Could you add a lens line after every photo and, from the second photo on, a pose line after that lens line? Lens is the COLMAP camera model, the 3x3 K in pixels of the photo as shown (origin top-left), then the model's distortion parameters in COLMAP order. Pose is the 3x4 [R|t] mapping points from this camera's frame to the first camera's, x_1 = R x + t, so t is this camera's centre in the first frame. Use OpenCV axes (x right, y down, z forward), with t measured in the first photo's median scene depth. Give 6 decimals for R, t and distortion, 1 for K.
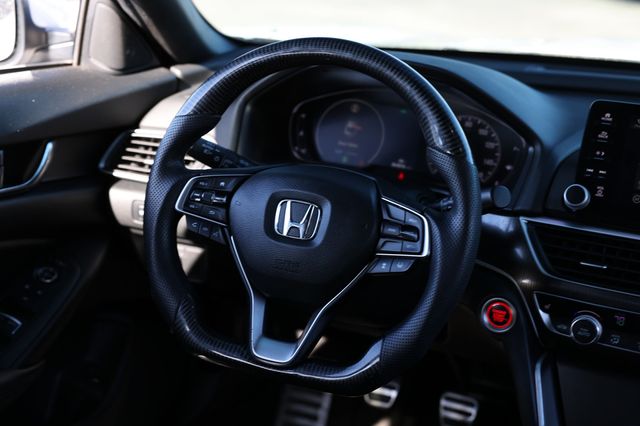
lens RADIAL K [[1088.4, 0, 322.9], [0, 1088.4, 212.4], [0, 0, 1]] dist [0.123611, 0.000000]
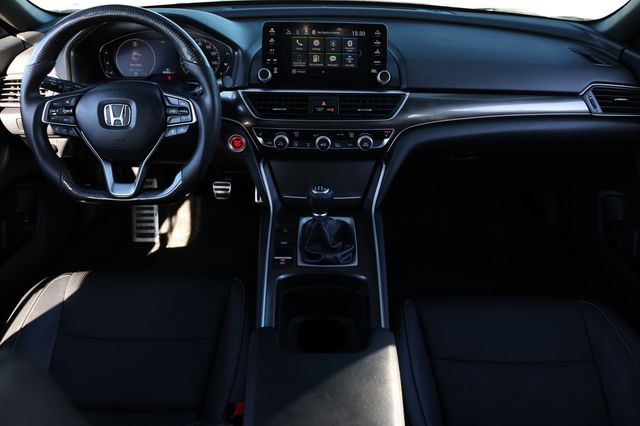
lens RADIAL K [[501.5, 0, 319.6], [0, 501.5, 211.4], [0, 0, 1]] dist [-0.112650, 0.102167]
pose [[0.922652, -0.238439, 0.303084, -0.000572], [0.152726, 0.947607, 0.280562, -0.017065], [-0.354102, -0.212572, 0.910728, 0.118462]]
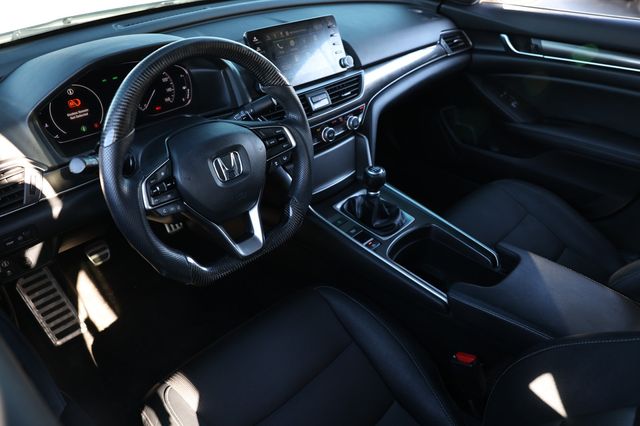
lens RADIAL K [[501.5, 0, 320.2], [0, 501.5, 210.8], [0, 0, 1]] dist [-0.112650, 0.102167]
pose [[0.361289, -0.555141, 0.749192, -0.477062], [0.273962, 0.831199, 0.483791, -0.216517], [-0.891300, 0.030462, 0.452390, 0.528774]]
